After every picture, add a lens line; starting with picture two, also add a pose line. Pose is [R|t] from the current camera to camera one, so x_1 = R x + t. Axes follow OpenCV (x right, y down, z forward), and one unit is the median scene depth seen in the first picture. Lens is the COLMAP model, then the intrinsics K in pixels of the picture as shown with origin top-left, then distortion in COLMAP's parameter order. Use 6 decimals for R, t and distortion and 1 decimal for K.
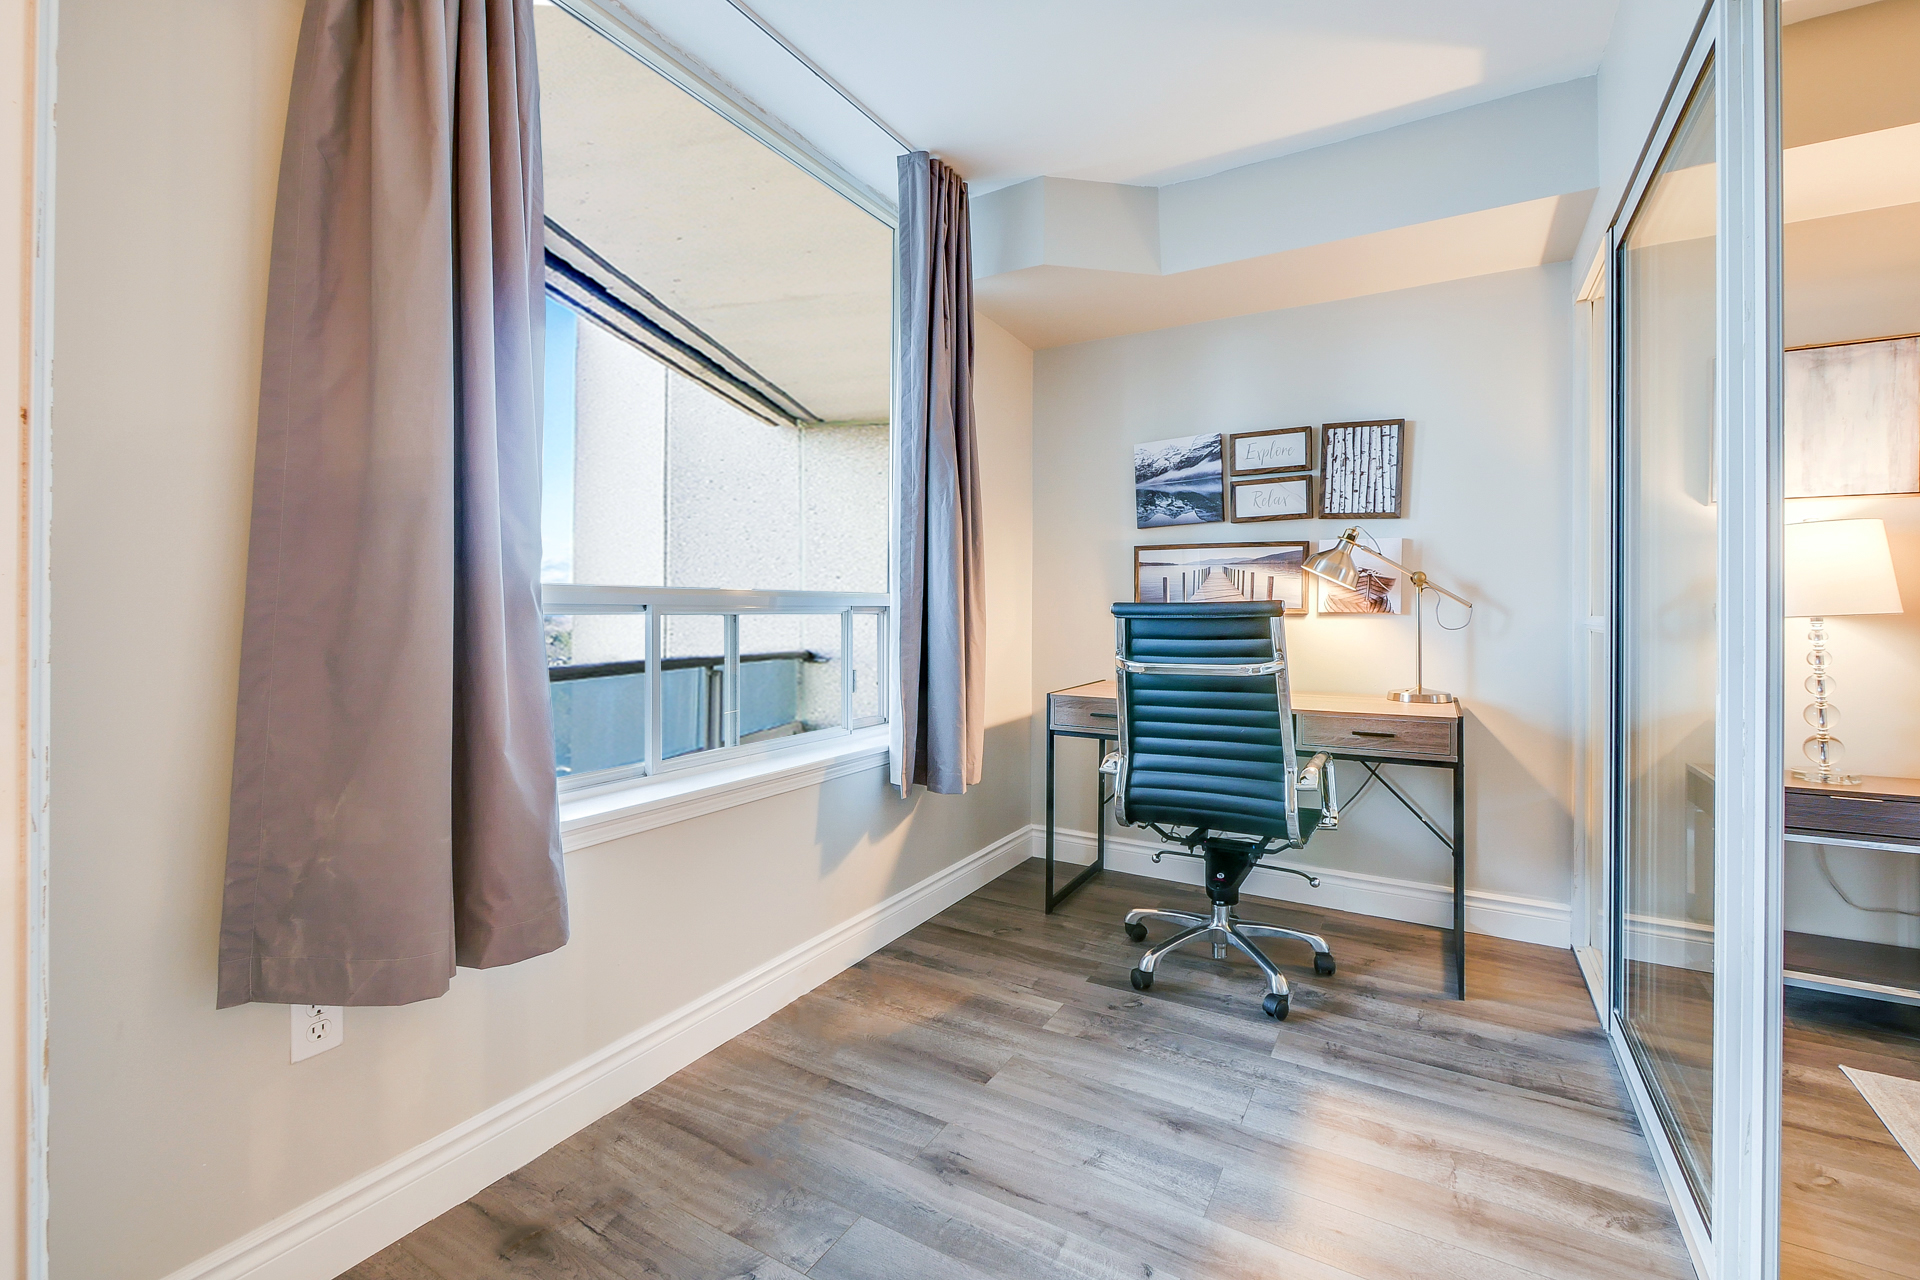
lens RADIAL K [[837.3, 0, 958.1], [0, 837.3, 614.1], [0, 0, 1]] dist [-0.001160, 0.000511]
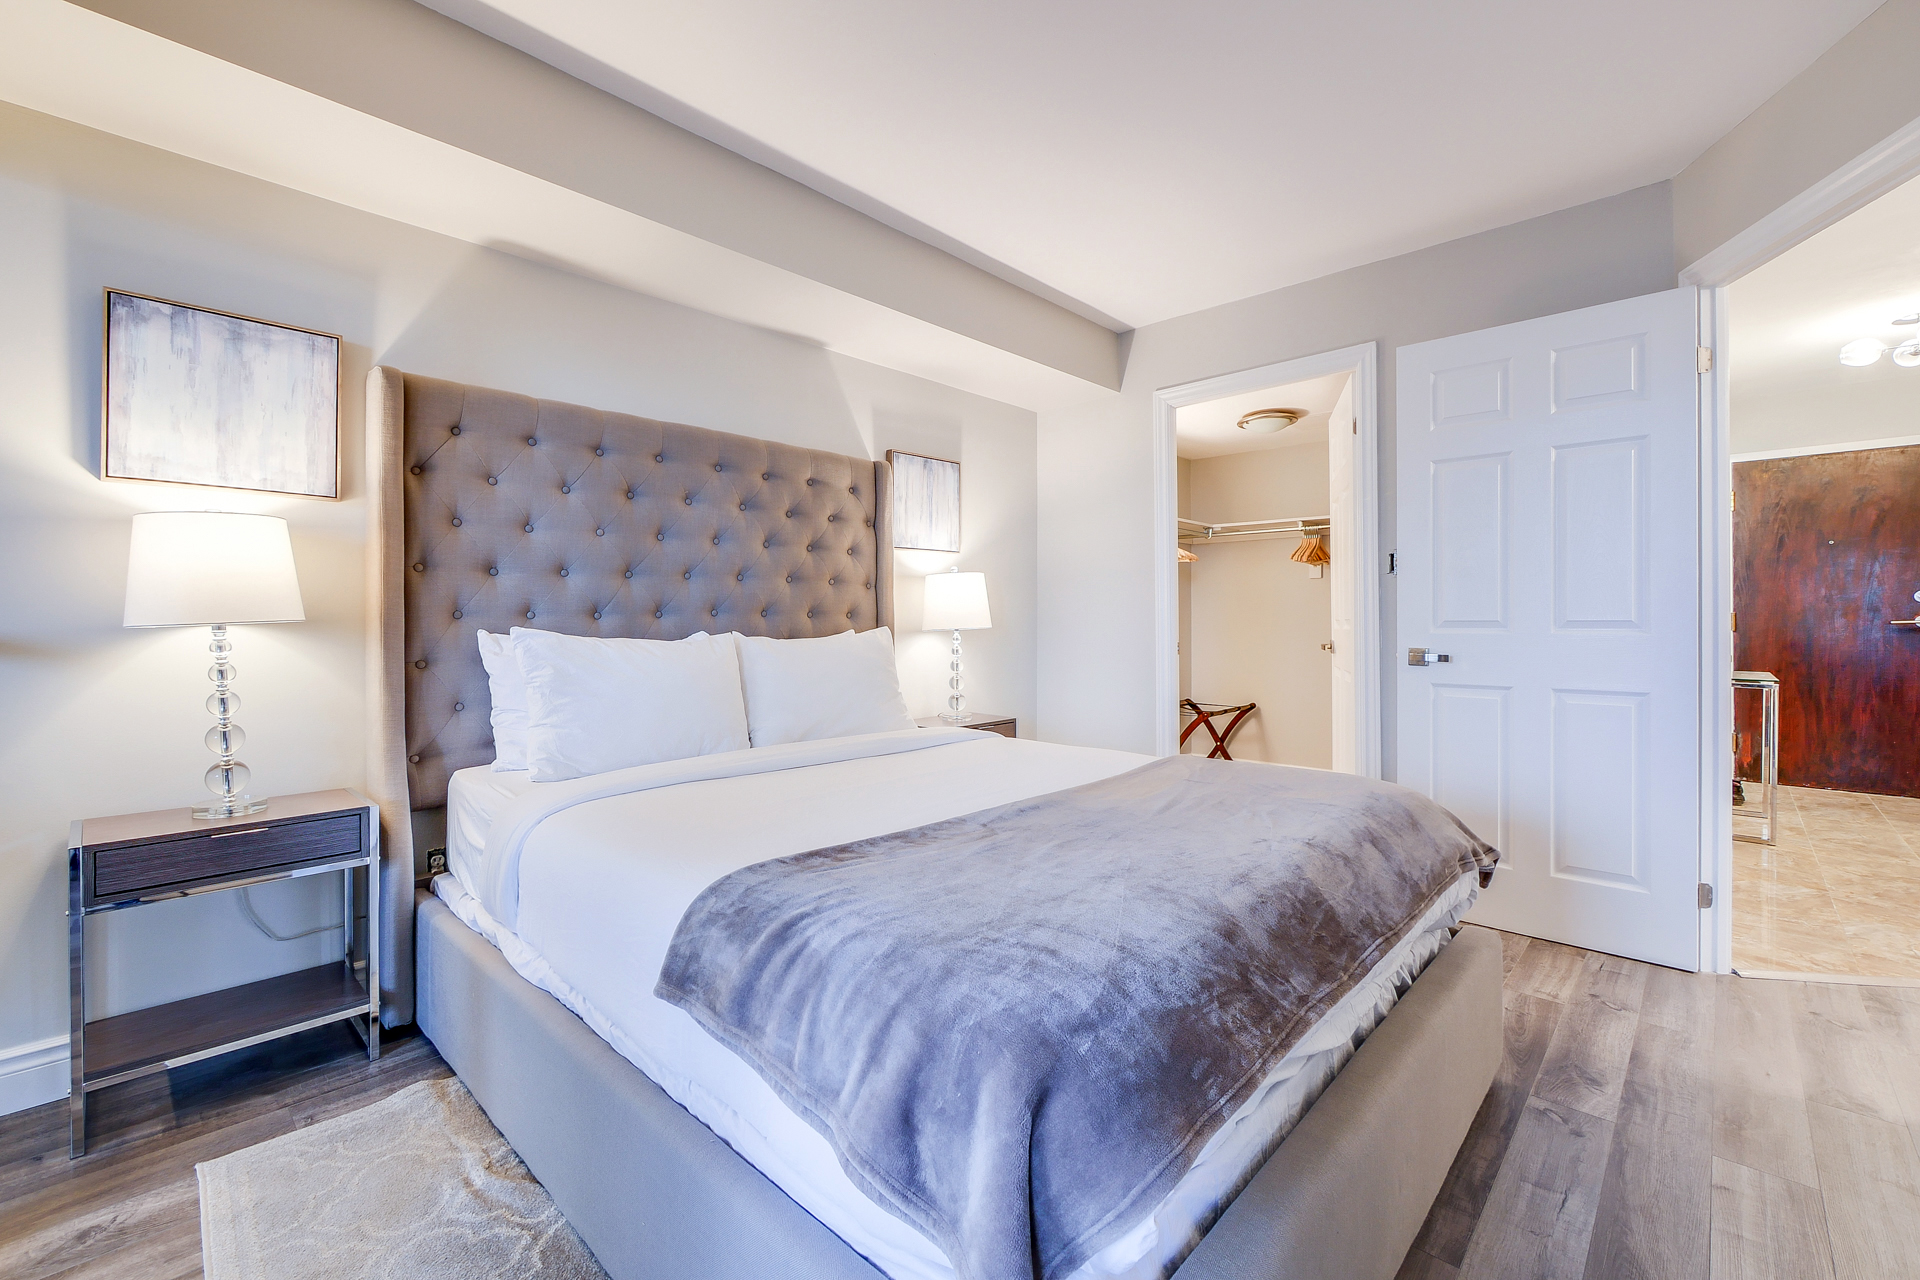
lens RADIAL K [[811.0, 0, 952.8], [0, 811.0, 624.5], [0, 0, 1]] dist [-0.003654, 0.000225]
pose [[0.232174, -0.003569, 0.972668, 0.371742], [-0.002101, 0.999989, 0.004170, -0.002009], [-0.972672, -0.003012, 0.232164, 0.070372]]
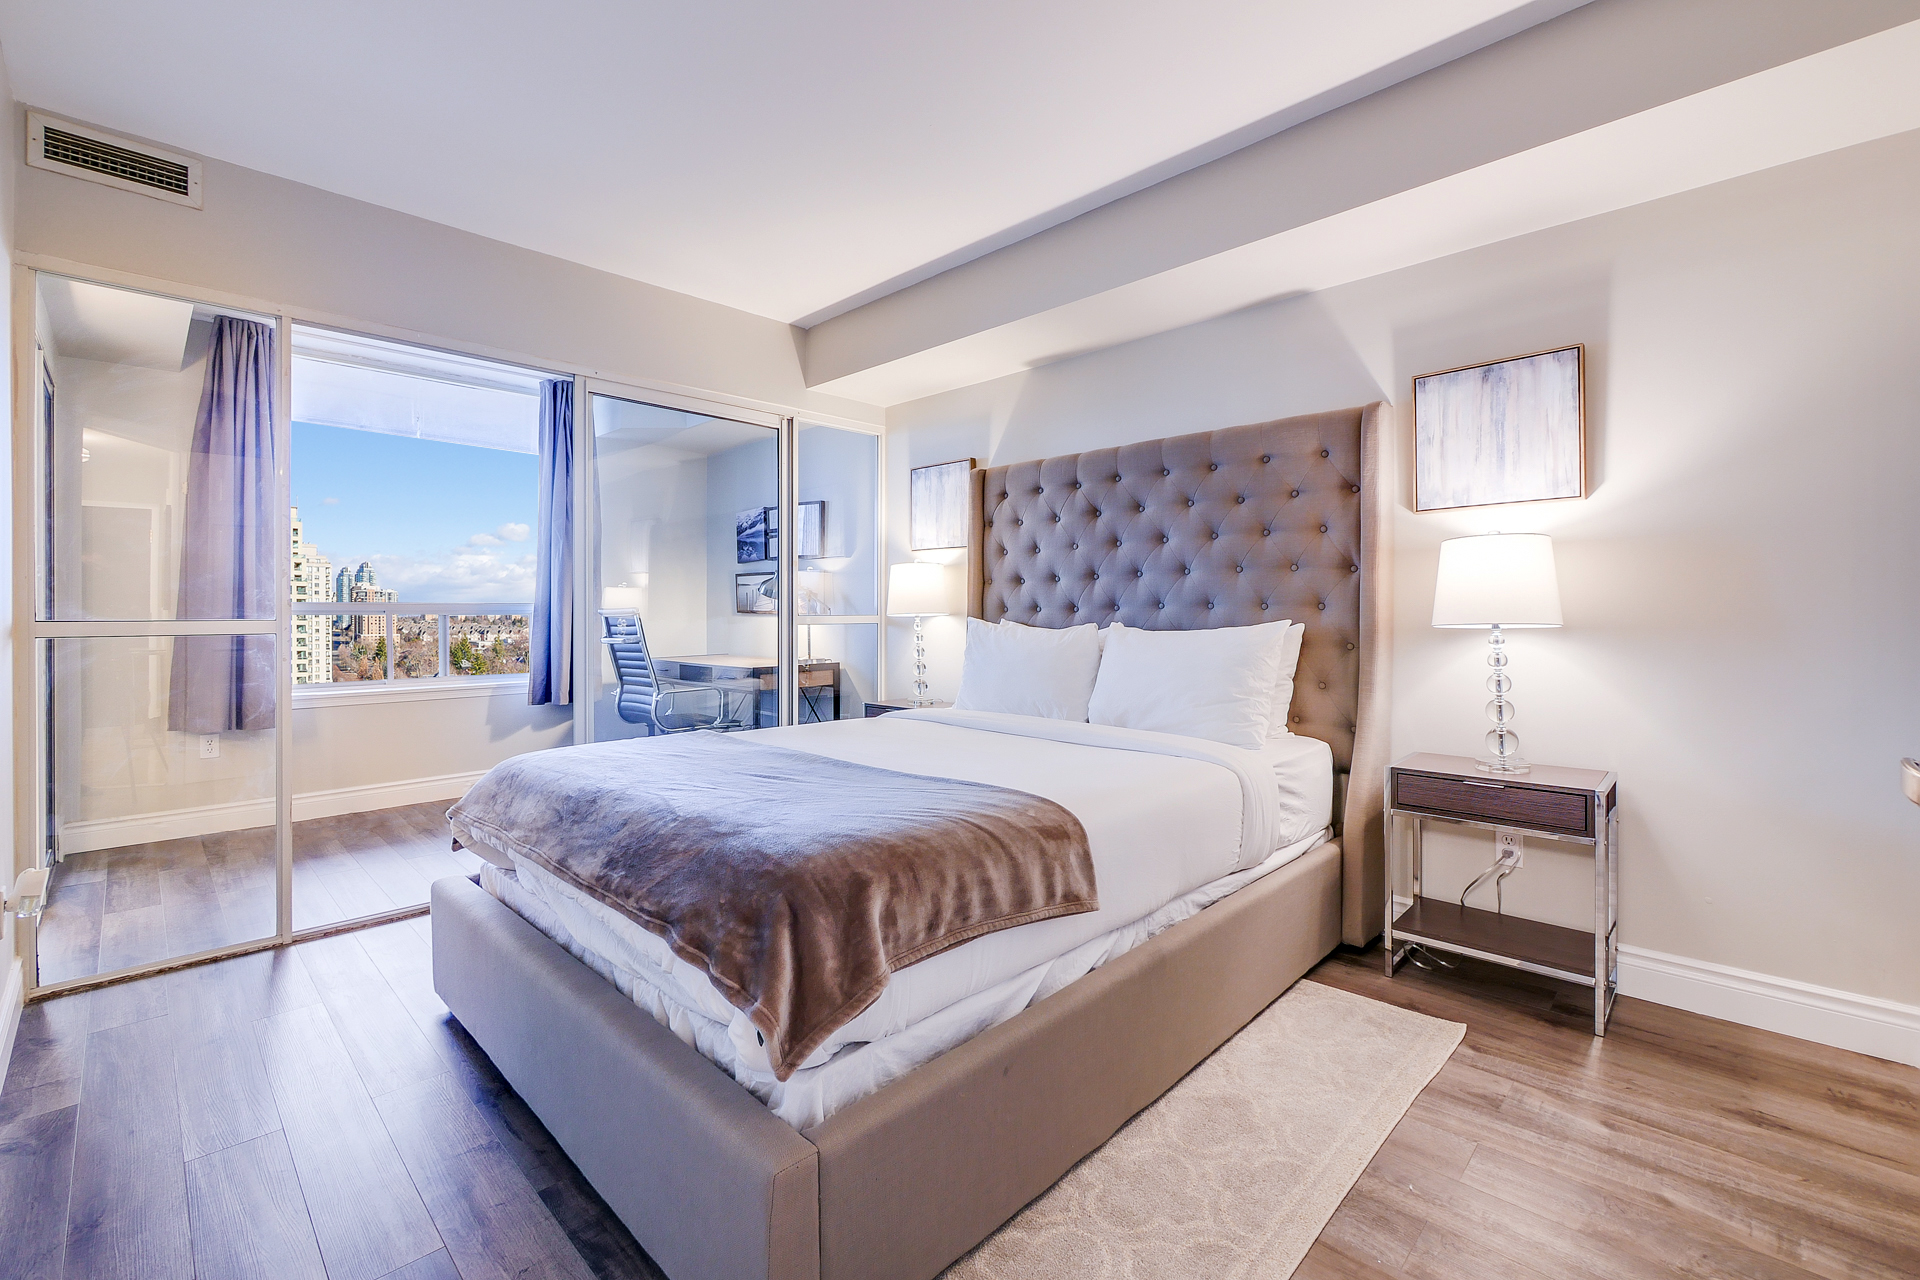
lens RADIAL K [[811.0, 0, 952.8], [0, 811.0, 624.5], [0, 0, 1]] dist [-0.003654, 0.000225]
pose [[0.968163, 0.004444, -0.250282, 1.462814], [-0.001188, 0.999913, 0.013158, -0.001540], [0.250319, -0.012442, 0.968083, -0.661878]]
